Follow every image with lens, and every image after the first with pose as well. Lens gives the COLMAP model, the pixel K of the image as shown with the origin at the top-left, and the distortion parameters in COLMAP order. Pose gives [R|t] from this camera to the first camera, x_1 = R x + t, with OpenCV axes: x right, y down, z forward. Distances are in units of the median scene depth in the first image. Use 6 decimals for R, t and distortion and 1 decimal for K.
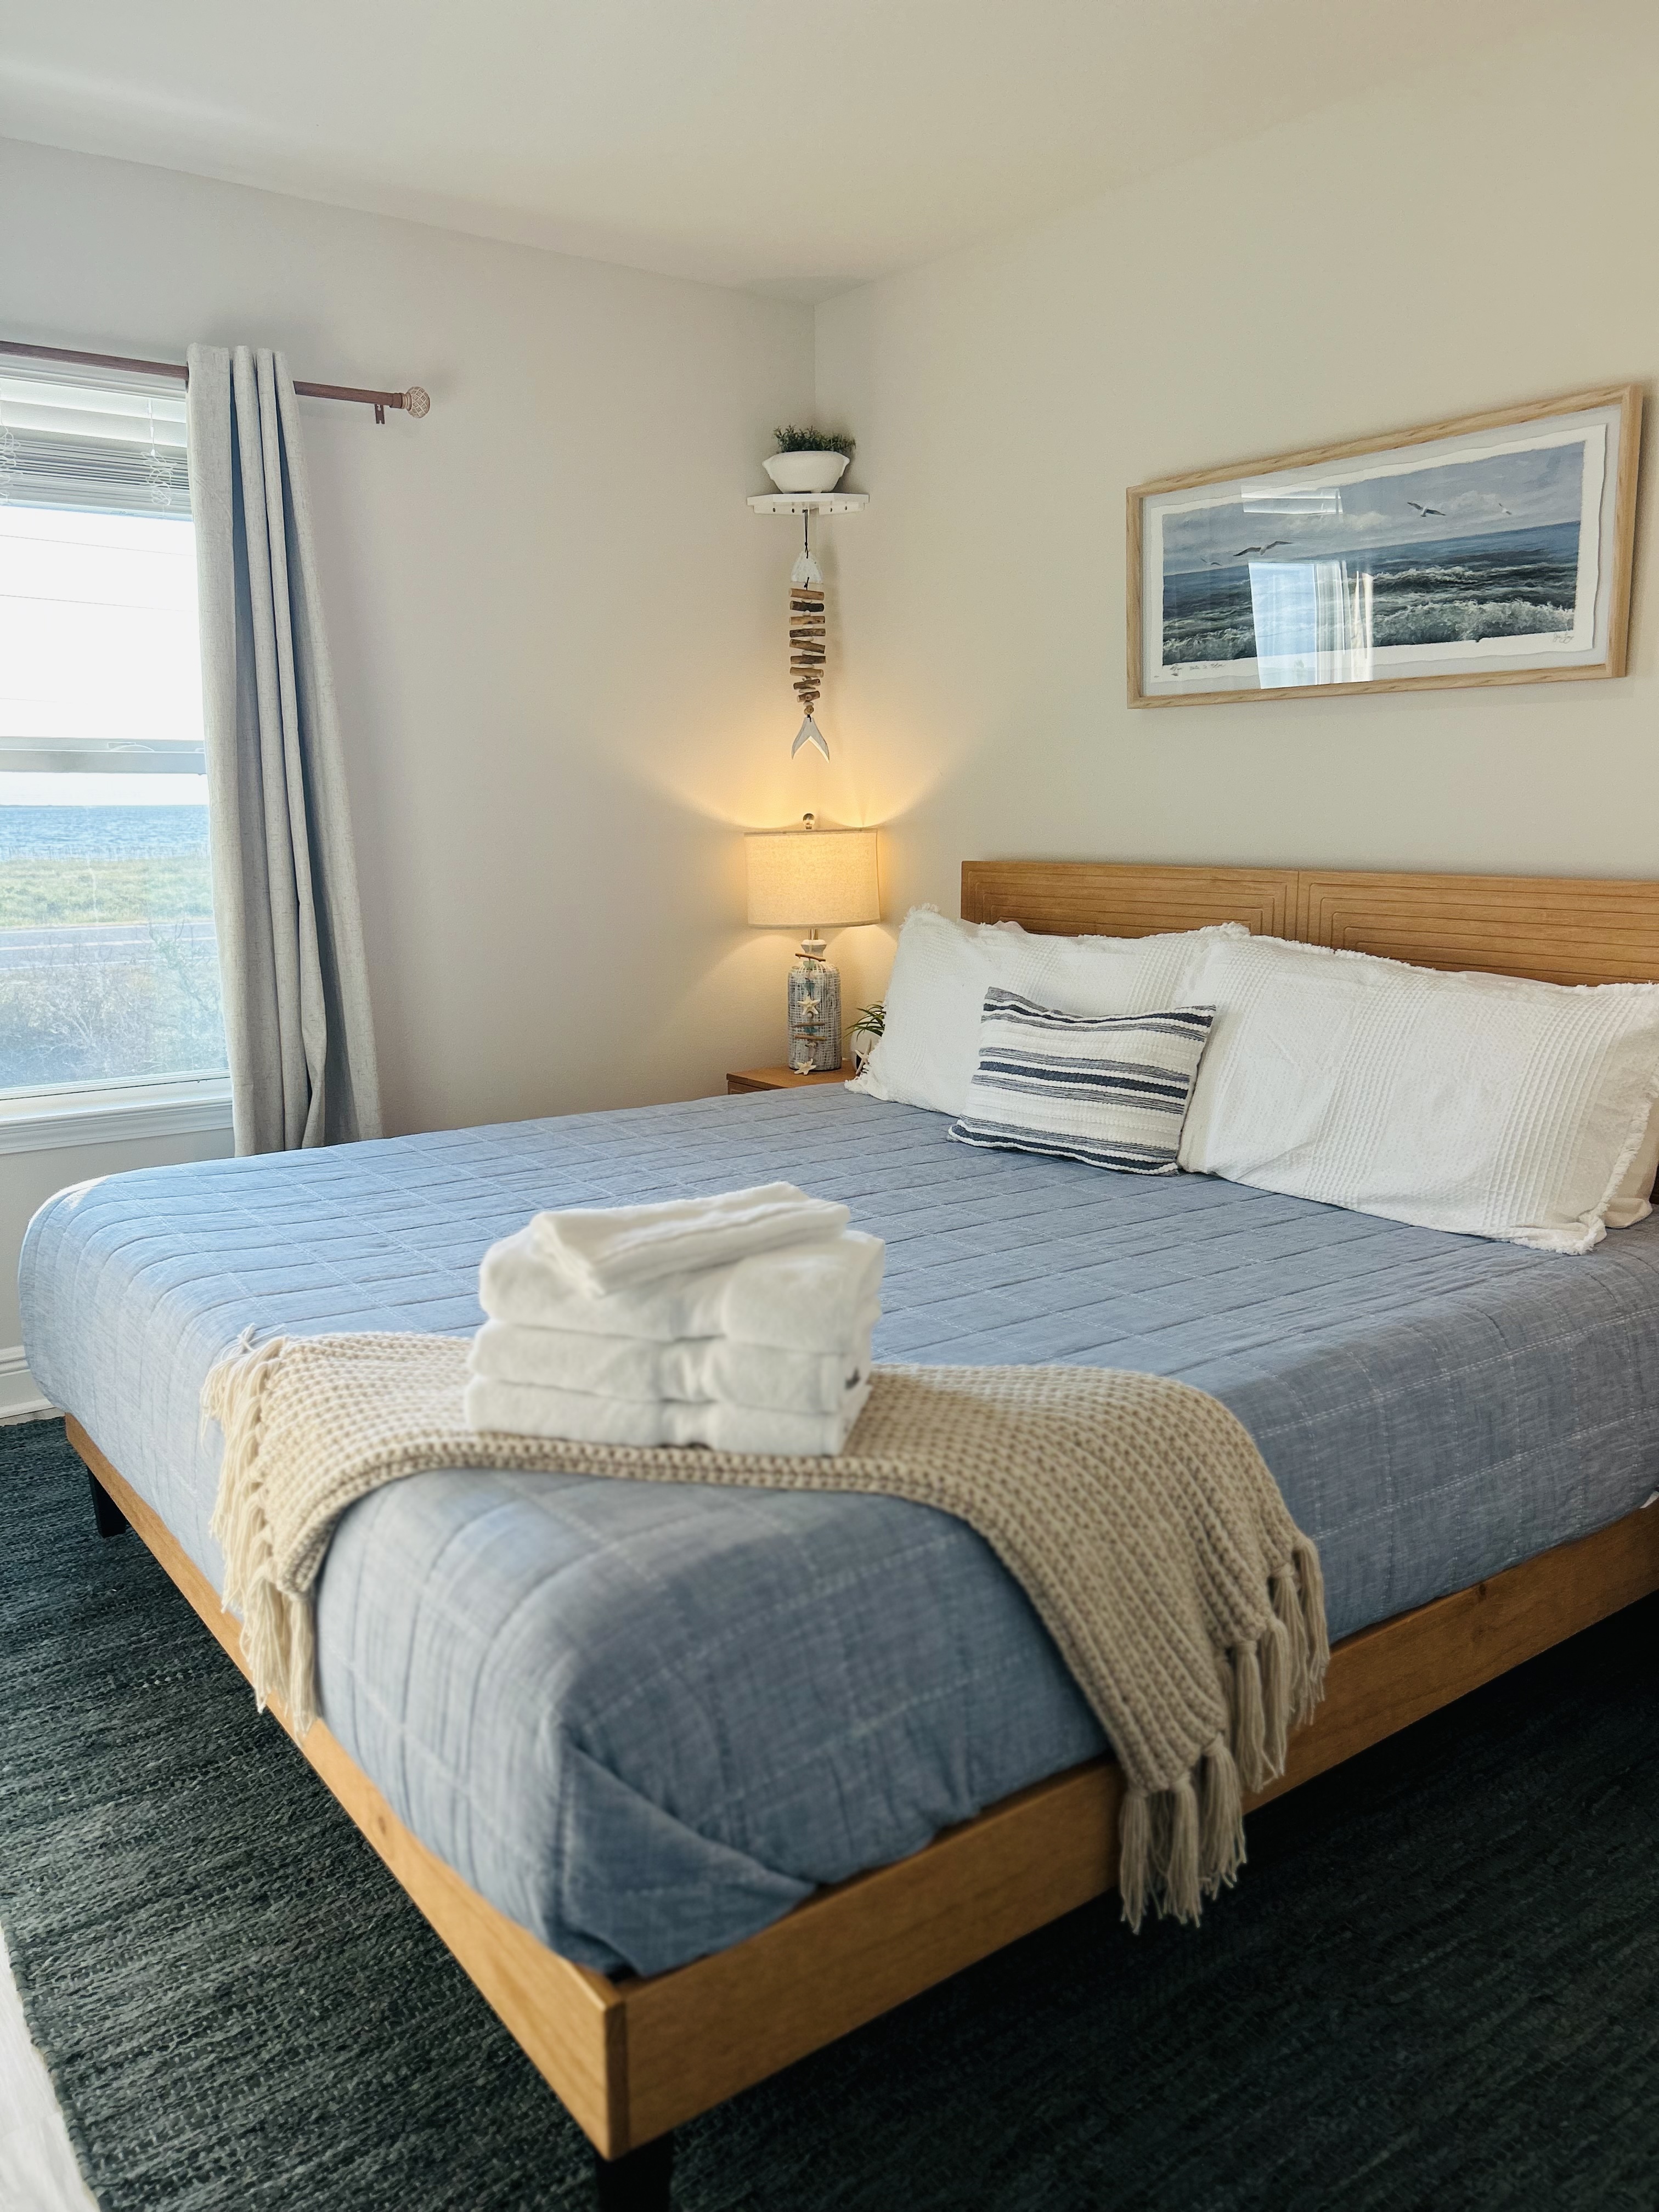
lens RADIAL K [[1675.1, 0, 821.2], [0, 1675.1, 1105.5], [0, 0, 1]] dist [0.061455, -0.072407]
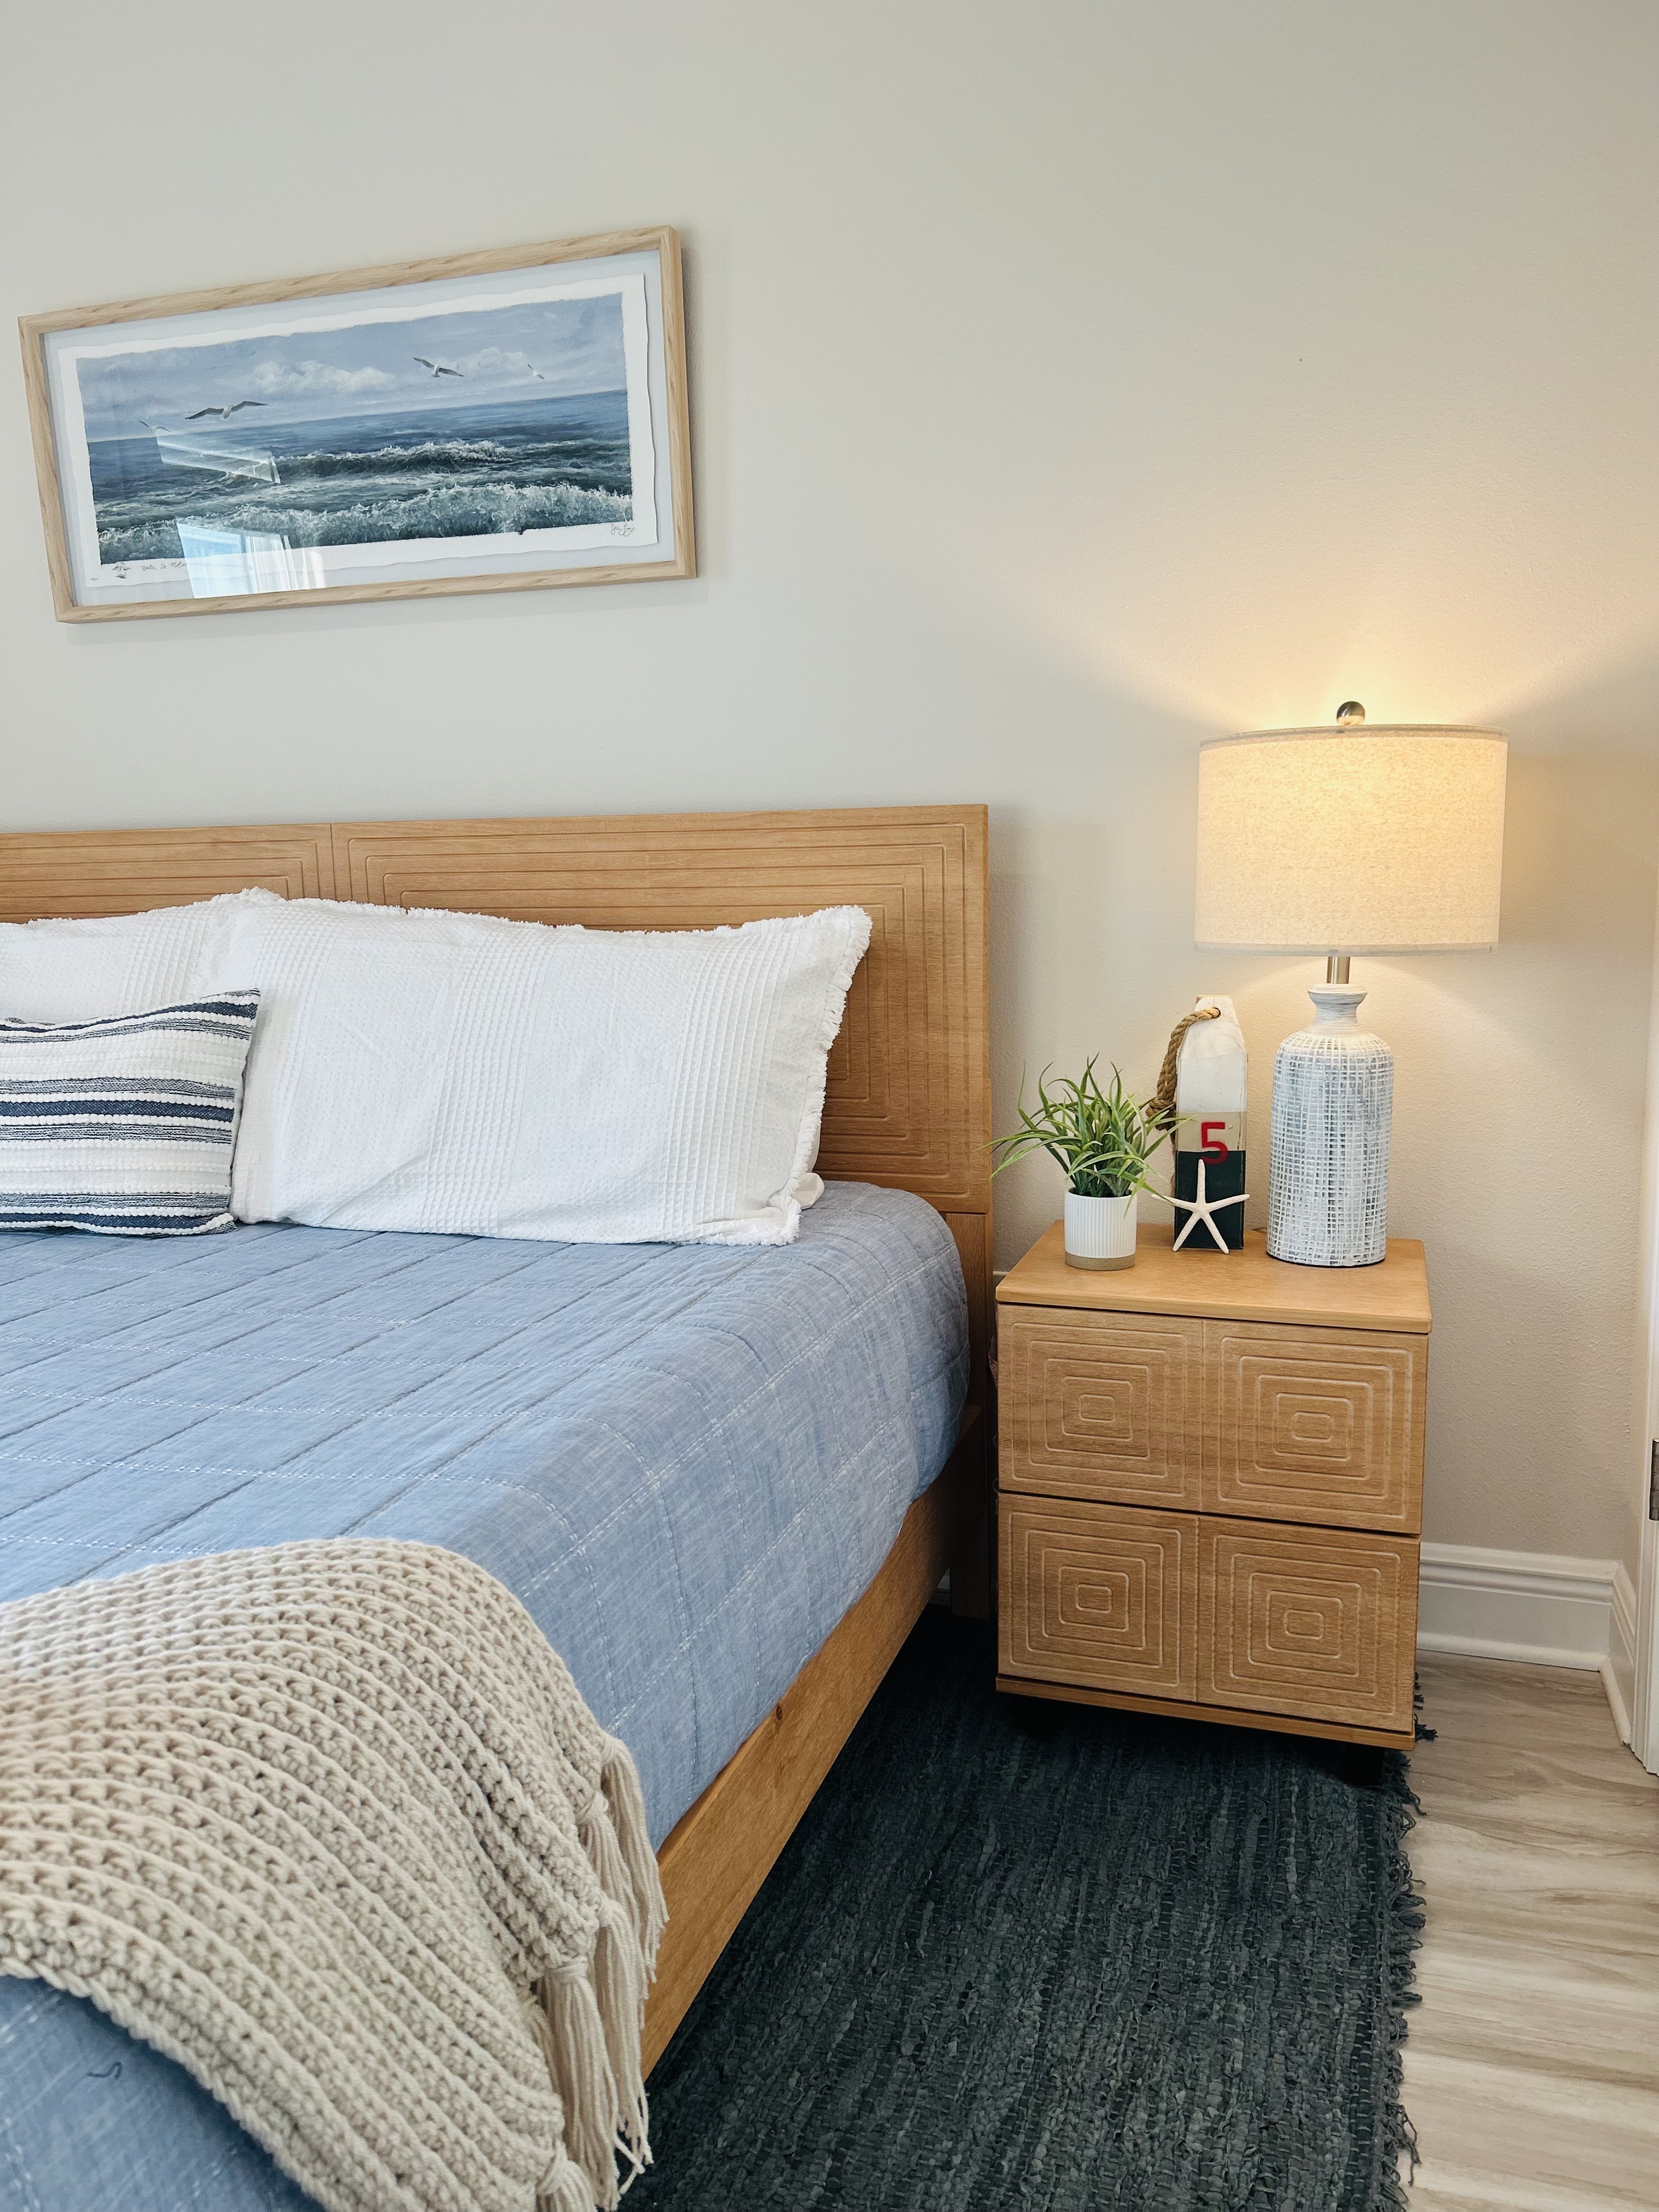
lens RADIAL K [[1675.1, 0, 838.1], [0, 1675.1, 1110.8], [0, 0, 1]] dist [0.061455, -0.072407]
pose [[0.809216, -0.097395, 0.579382, 0.013172], [0.121783, 0.992551, -0.003243, 0.029996], [-0.574751, 0.073184, 0.815049, 0.323539]]
